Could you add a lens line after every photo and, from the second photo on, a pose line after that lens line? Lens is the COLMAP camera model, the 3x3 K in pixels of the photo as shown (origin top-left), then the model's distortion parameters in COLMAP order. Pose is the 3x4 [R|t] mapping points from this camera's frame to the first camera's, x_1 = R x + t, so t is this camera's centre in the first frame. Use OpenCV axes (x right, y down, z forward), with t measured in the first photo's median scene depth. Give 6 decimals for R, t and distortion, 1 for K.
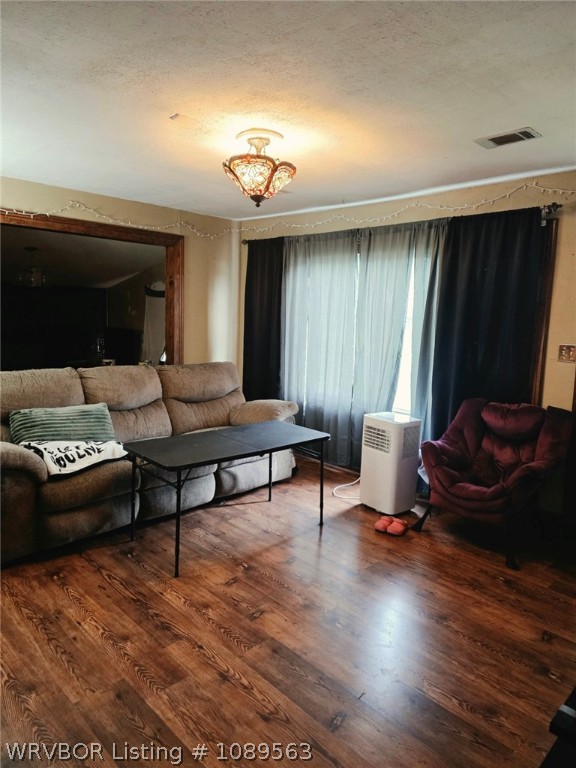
lens RADIAL K [[518.3, 0, 284.6], [0, 518.3, 372.4], [0, 0, 1]] dist [0.074220, -0.067791]
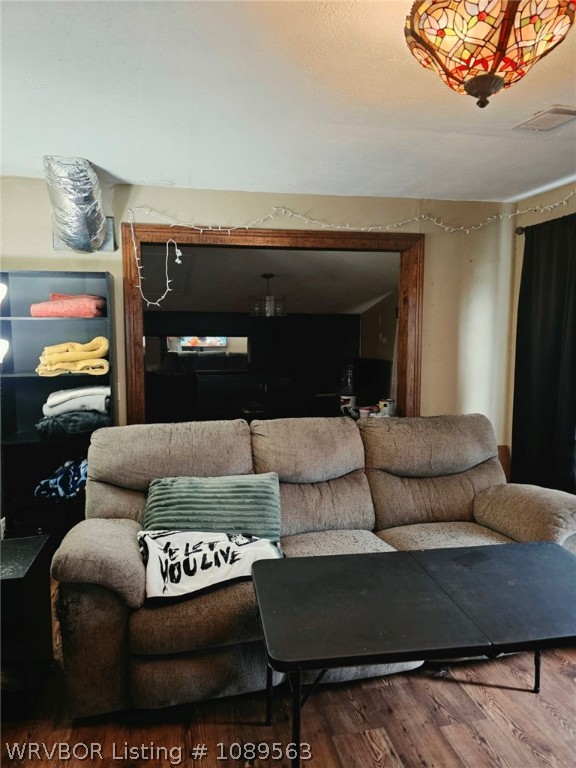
lens RADIAL K [[511.6, 0, 285.6], [0, 511.6, 379.1], [0, 0, 1]] dist [0.086051, -0.074382]
pose [[0.848080, 0.010344, -0.529767, 0.034139], [-0.027770, 0.999303, -0.024944, -0.050666], [0.529139, 0.035866, 0.847777, 0.402227]]
